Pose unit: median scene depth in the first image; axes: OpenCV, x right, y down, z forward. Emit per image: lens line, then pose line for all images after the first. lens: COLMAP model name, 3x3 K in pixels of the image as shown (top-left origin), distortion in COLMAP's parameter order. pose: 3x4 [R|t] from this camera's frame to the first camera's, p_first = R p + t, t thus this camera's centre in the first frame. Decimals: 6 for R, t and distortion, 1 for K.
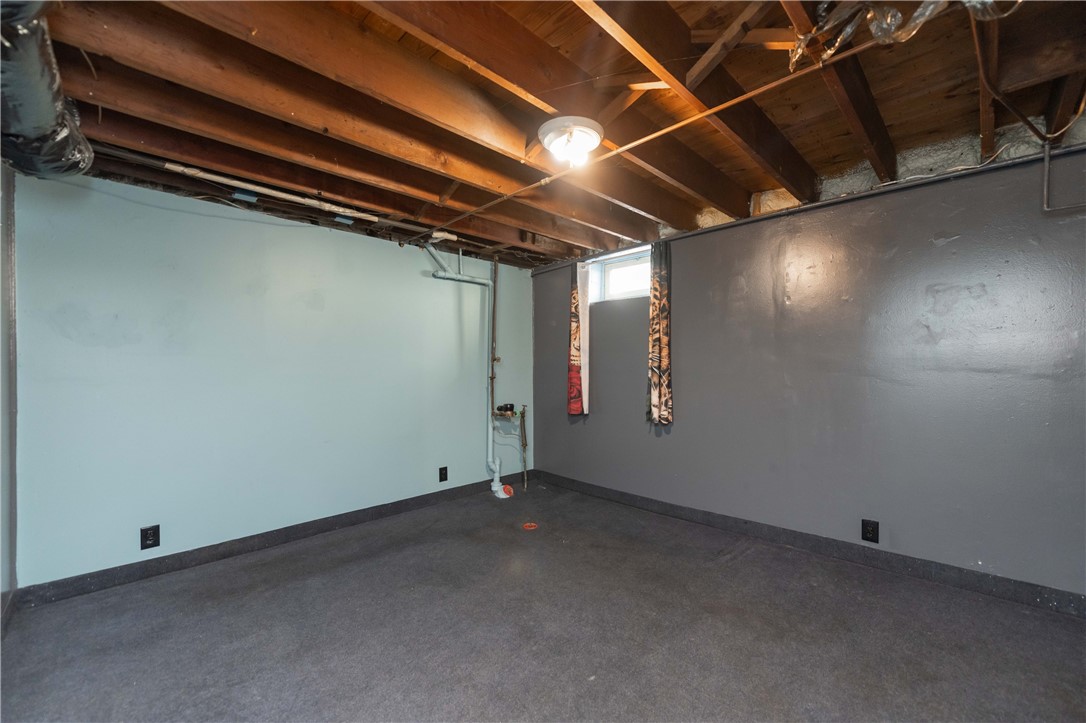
lens RADIAL K [[437.8, 0, 550.1], [0, 437.8, 365.9], [0, 0, 1]] dist [0.003098, 0.000491]
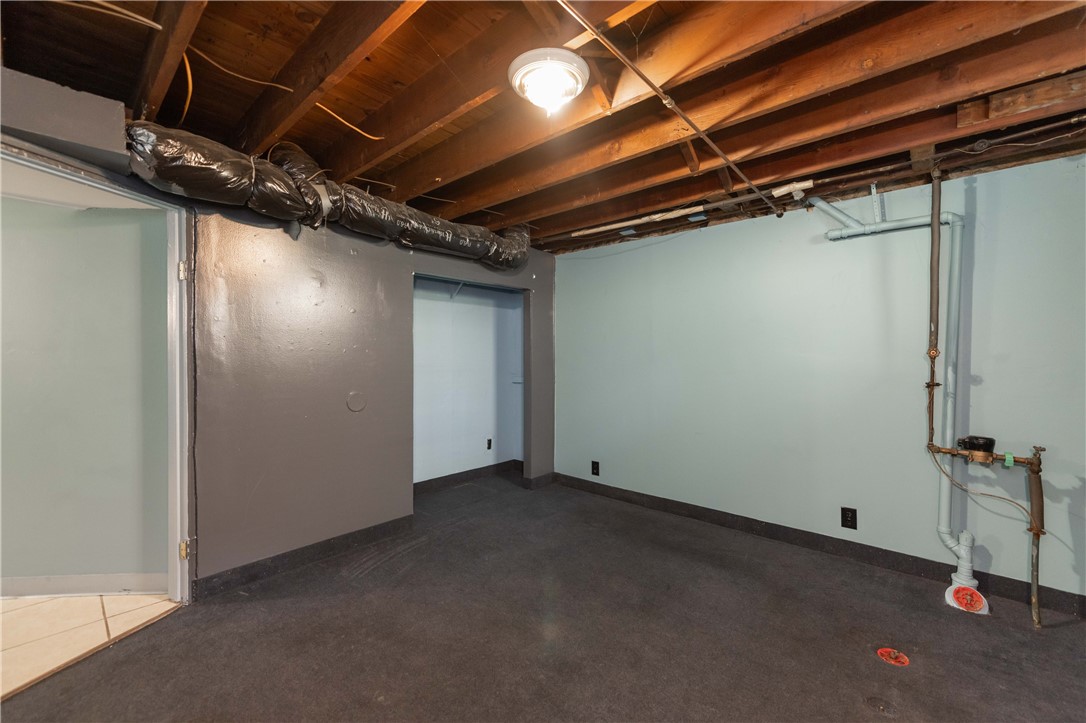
lens RADIAL K [[437.8, 0, 539.3], [0, 437.8, 359.2], [0, 0, 1]] dist [0.003098, 0.000491]
pose [[0.053448, 0.002968, -0.998566, 0.478902], [-0.011946, 0.999926, 0.002333, -0.001622], [0.998499, 0.011805, 0.053479, 0.526450]]
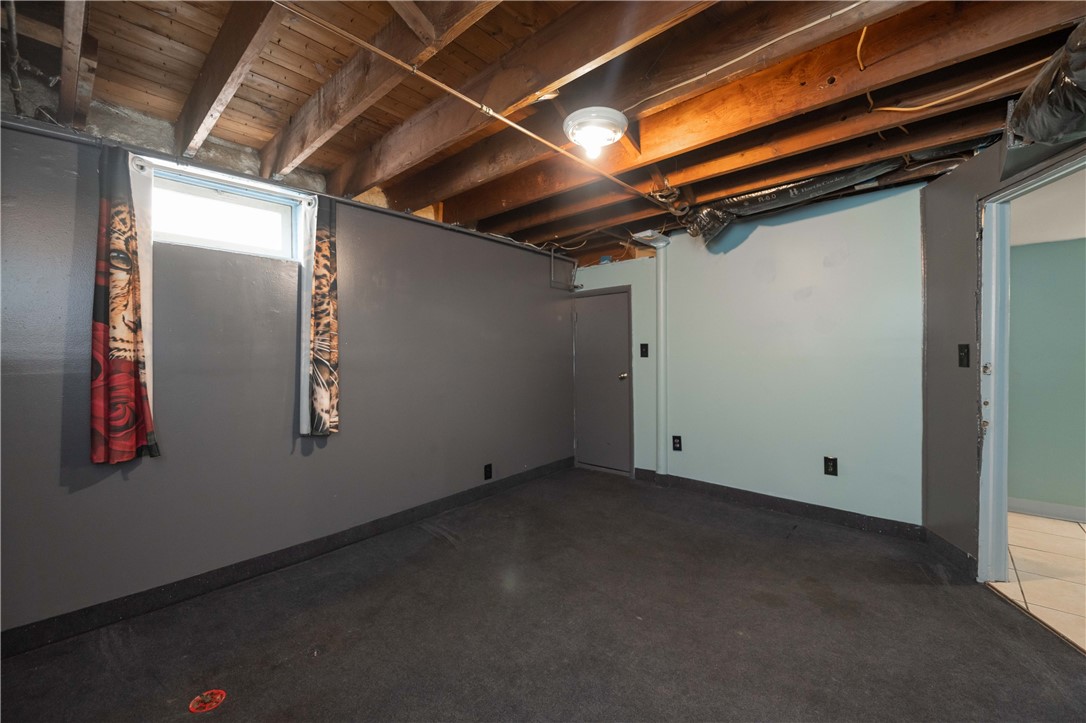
lens RADIAL K [[437.8, 0, 554.2], [0, 437.8, 358.9], [0, 0, 1]] dist [0.003098, 0.000491]
pose [[-0.057727, -0.002114, 0.998330, -0.539667], [0.017751, 0.999838, 0.003143, 0.004958], [-0.998175, 0.017902, -0.057680, 0.653828]]
